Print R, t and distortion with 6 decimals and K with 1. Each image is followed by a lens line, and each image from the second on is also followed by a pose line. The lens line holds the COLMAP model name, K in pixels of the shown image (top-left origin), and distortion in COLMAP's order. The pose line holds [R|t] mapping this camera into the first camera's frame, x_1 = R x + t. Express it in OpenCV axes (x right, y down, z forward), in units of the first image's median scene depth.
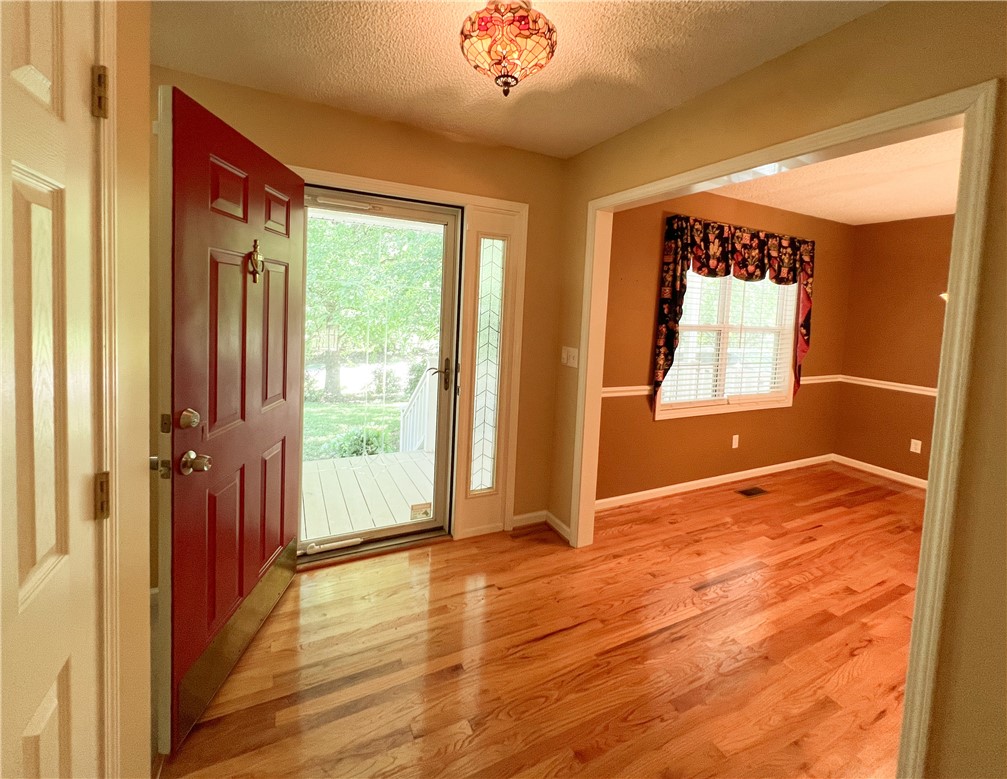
lens RADIAL K [[418.1, 0, 523.5], [0, 418.1, 331.5], [0, 0, 1]] dist [0.004496, -0.000571]
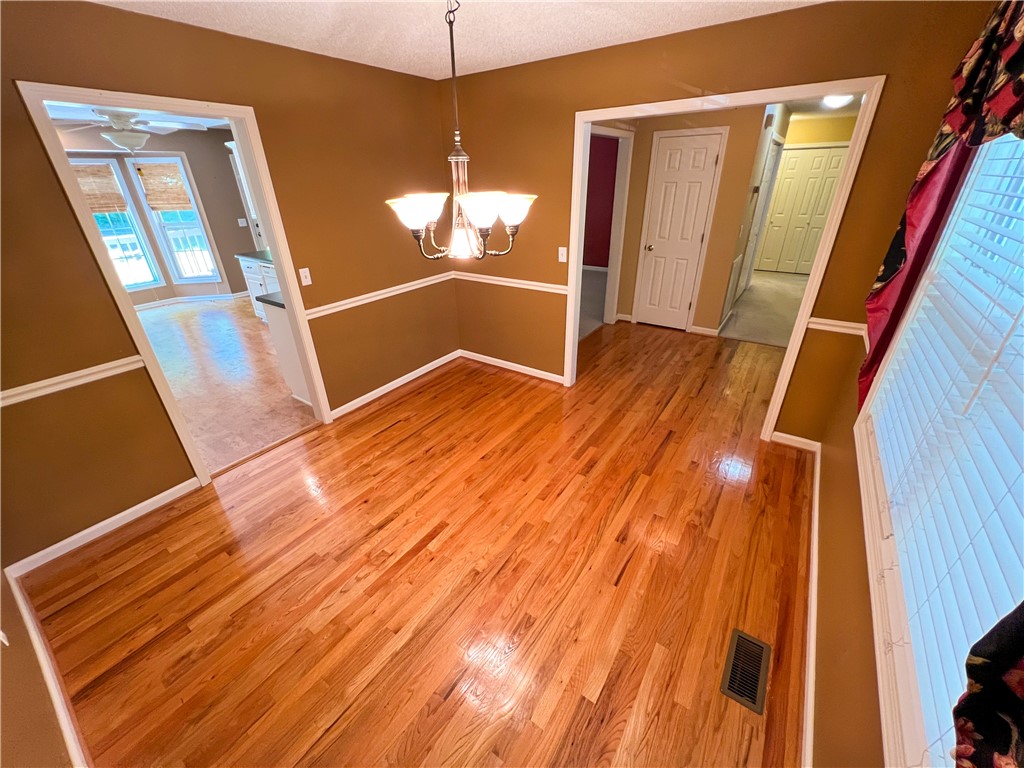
lens RADIAL K [[408.7, 0, 510.0], [0, 408.7, 381.6], [0, 0, 1]] dist [-0.005432, 0.000665]
pose [[-0.877046, 0.188456, -0.441899, 1.020779], [-0.048674, 0.880252, 0.472004, -0.101832], [0.477934, 0.435478, -0.762848, 1.204032]]
